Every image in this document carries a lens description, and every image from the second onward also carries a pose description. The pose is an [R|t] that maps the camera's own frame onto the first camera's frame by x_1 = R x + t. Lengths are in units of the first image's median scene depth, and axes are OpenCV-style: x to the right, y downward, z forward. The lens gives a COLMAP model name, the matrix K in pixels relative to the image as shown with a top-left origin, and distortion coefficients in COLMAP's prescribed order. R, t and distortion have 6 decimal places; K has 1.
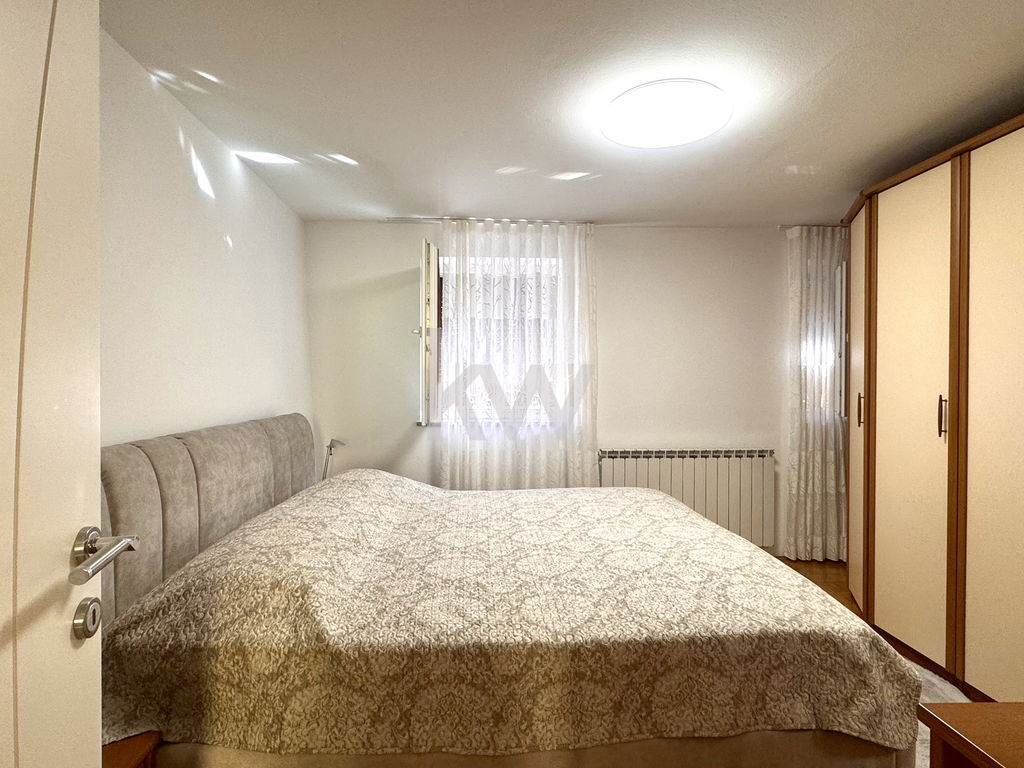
lens RADIAL K [[544.5, 0, 511.8], [0, 544.5, 383.7], [0, 0, 1]] dist [-0.001099, 0.002301]
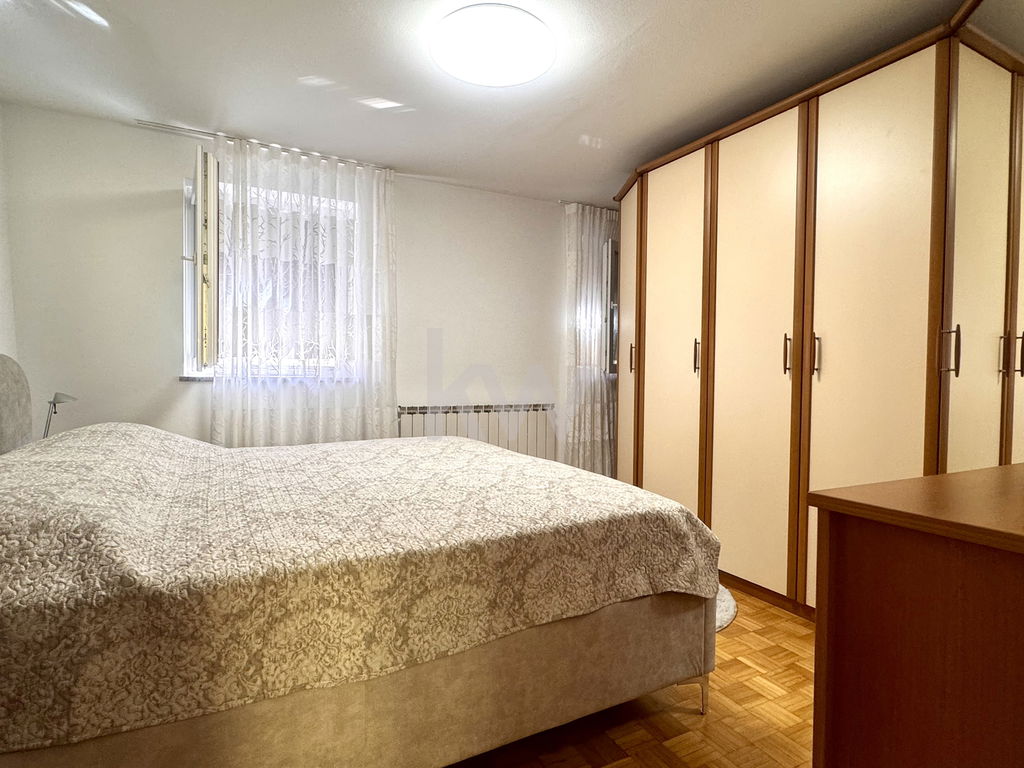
lens RADIAL K [[544.5, 0, 509.3], [0, 544.5, 382.0], [0, 0, 1]] dist [-0.001099, 0.002301]
pose [[0.907036, -0.000438, 0.421053, -0.123995], [-0.005413, 0.999905, 0.012702, 0.118558], [-0.421018, -0.013800, 0.906947, 0.069911]]
